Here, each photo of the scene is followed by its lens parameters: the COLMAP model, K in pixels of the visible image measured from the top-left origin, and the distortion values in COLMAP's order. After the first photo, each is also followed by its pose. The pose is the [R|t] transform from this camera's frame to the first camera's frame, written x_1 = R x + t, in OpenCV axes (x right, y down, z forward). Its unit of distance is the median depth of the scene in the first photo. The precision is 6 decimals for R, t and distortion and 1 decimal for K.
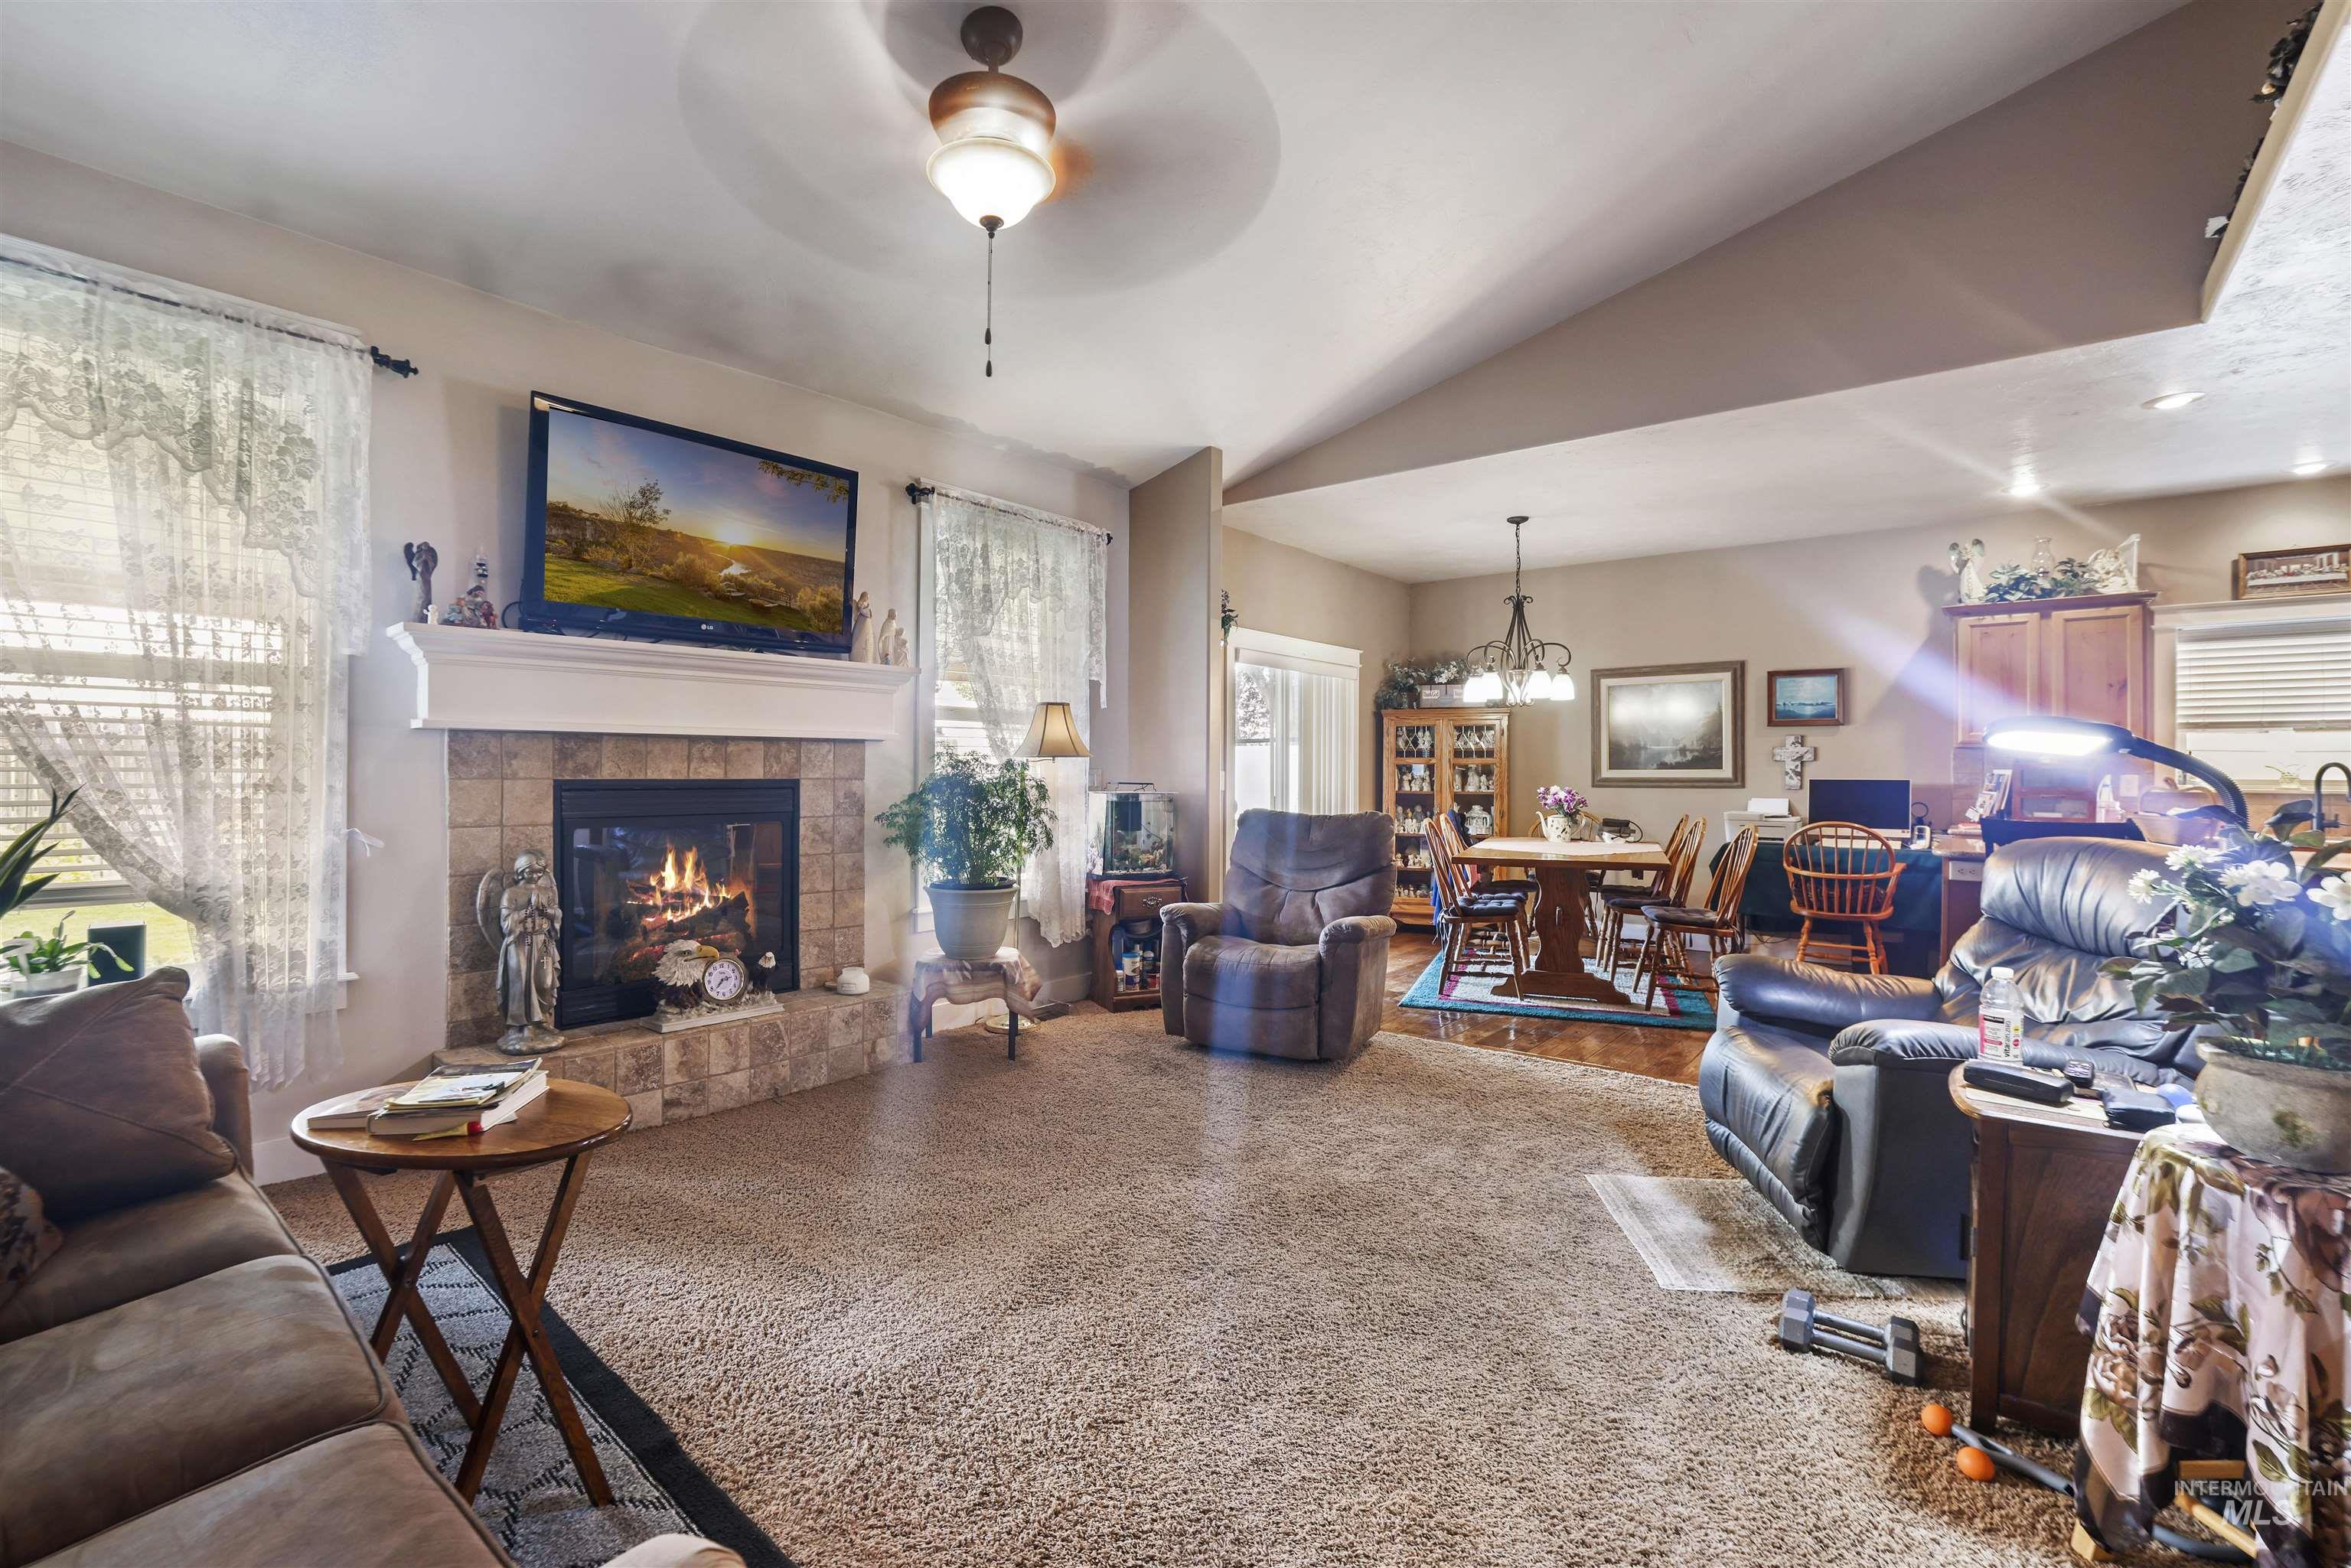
lens RADIAL K [[1026.5, 0, 1173.9], [0, 1026.5, 767.4], [0, 0, 1]] dist [-0.048828, 0.016671]
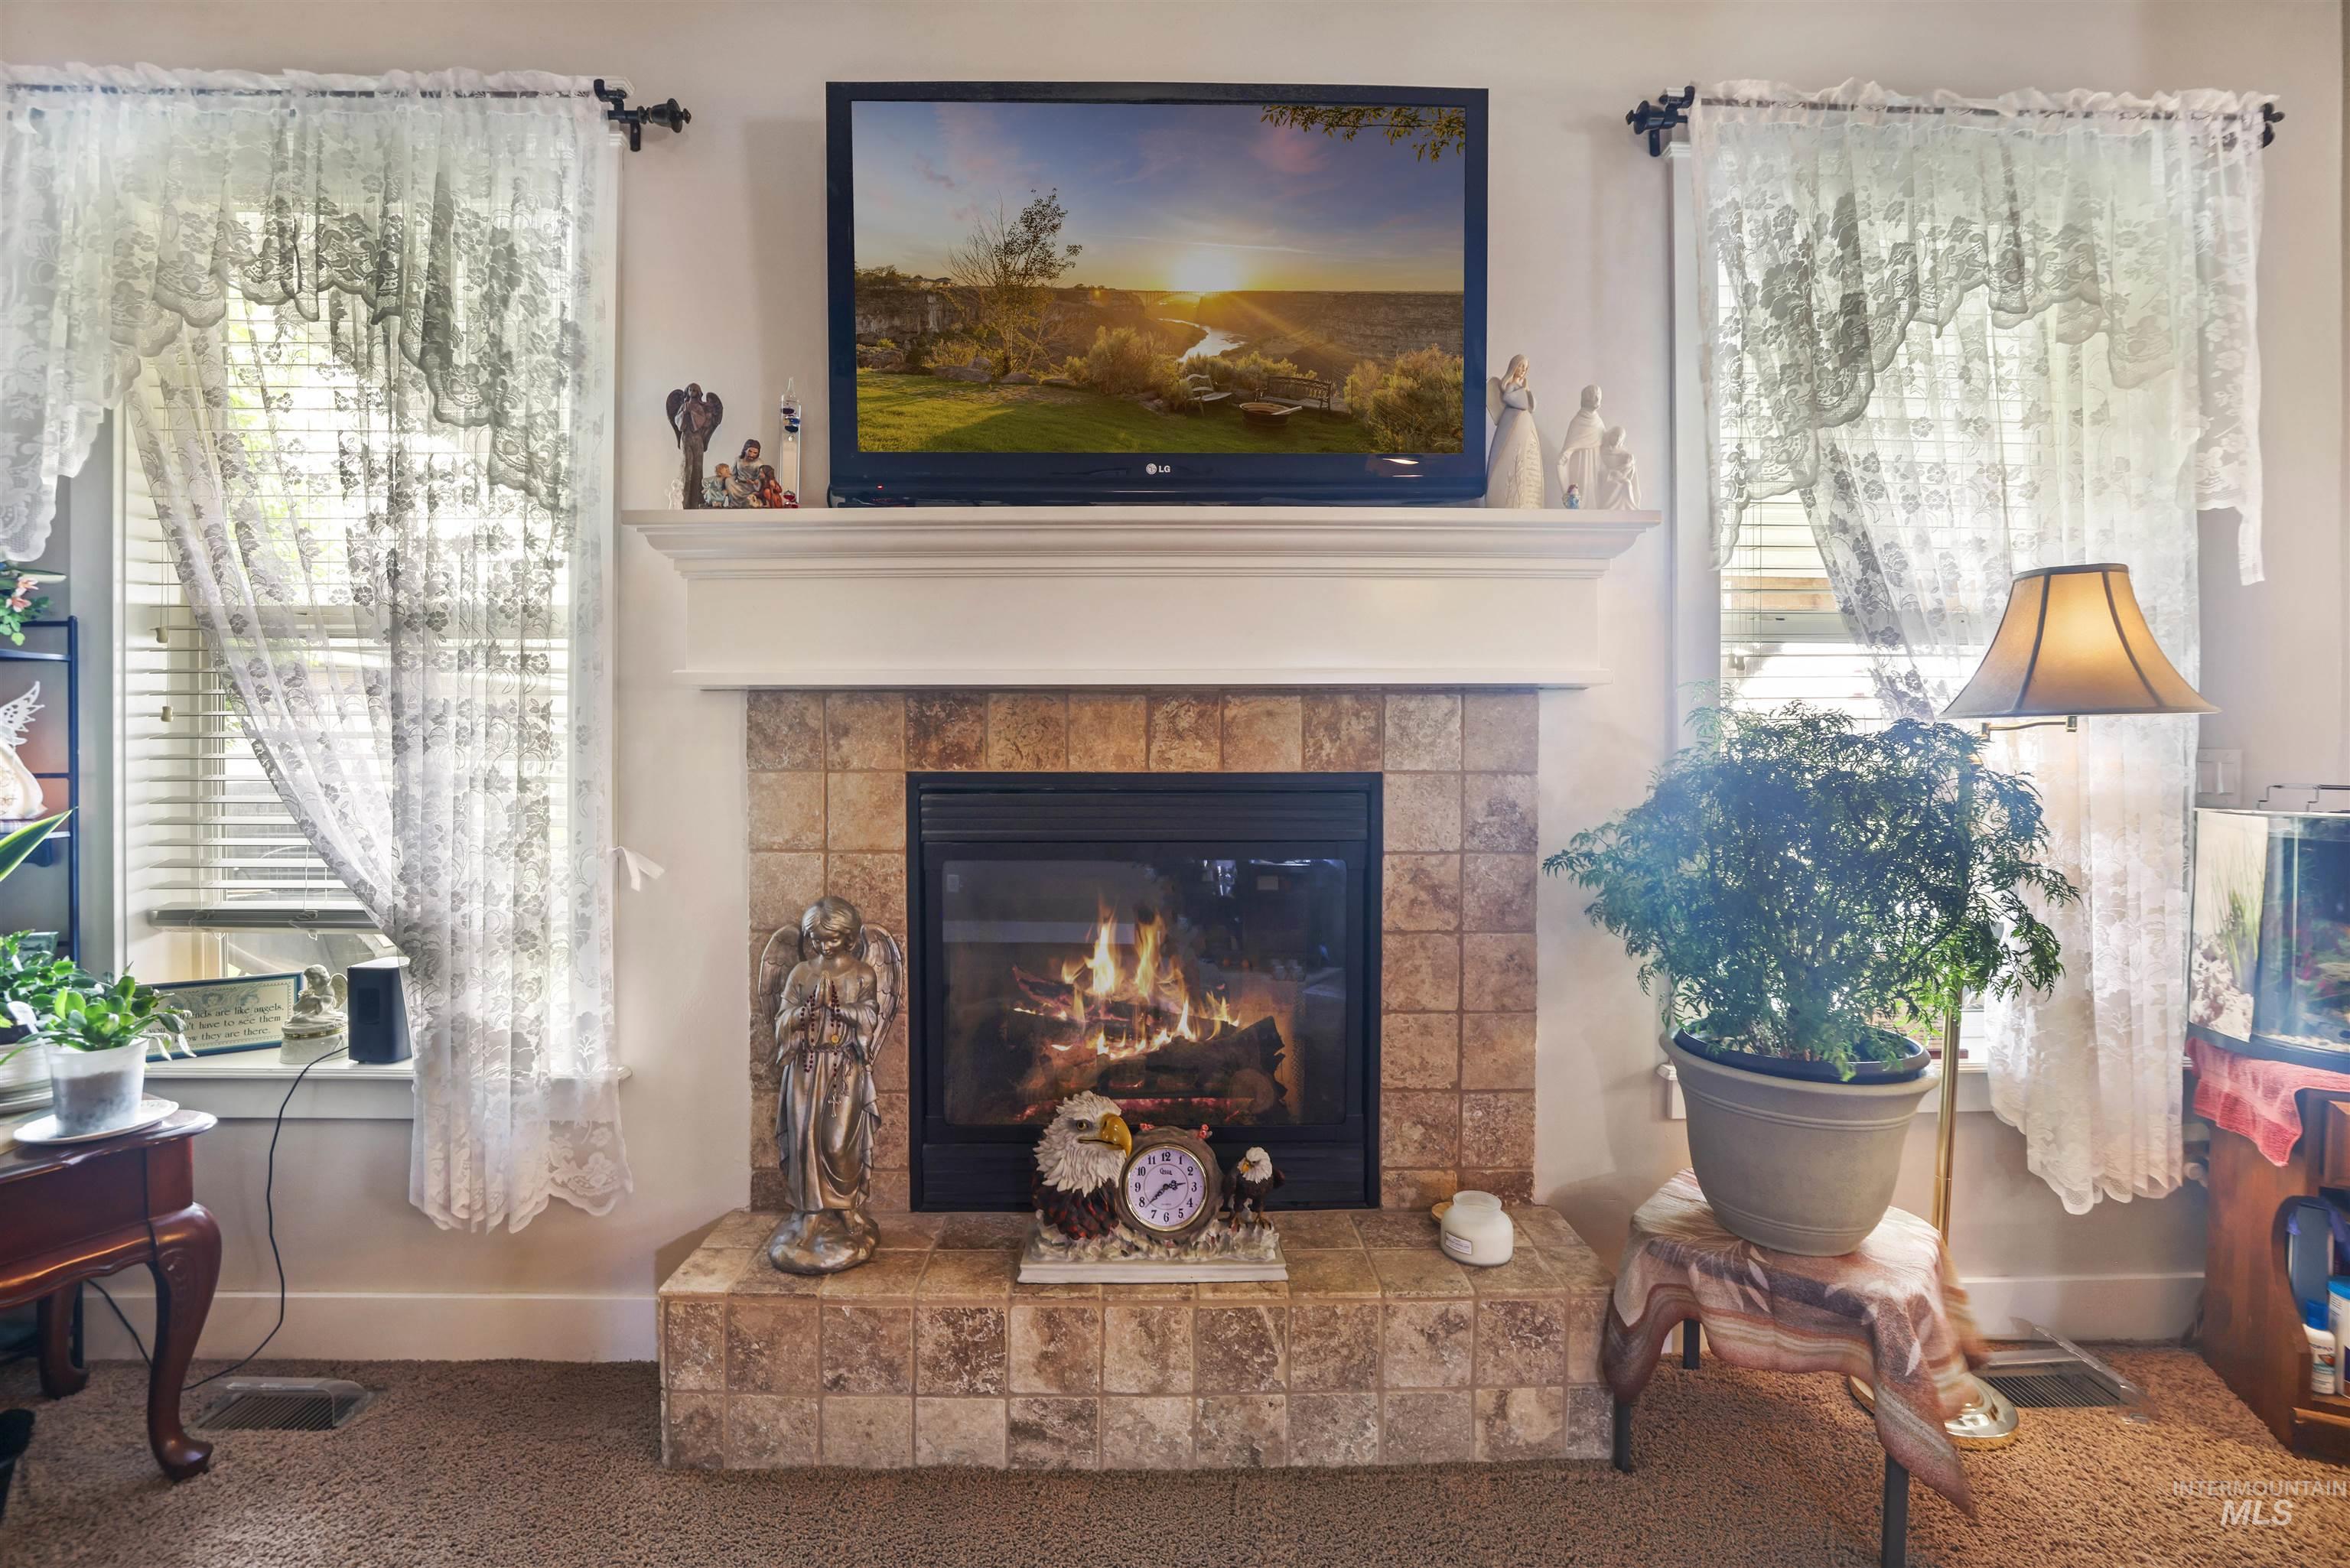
lens RADIAL K [[1026.0, 0, 1174.7], [0, 1026.0, 769.0], [0, 0, 1]] dist [-0.048828, 0.016671]
pose [[0.650245, 0.001911, -0.759722, -0.058690], [0.005638, 0.999957, 0.007340, 0.005130], [0.759703, -0.009056, 0.650207, 0.558146]]
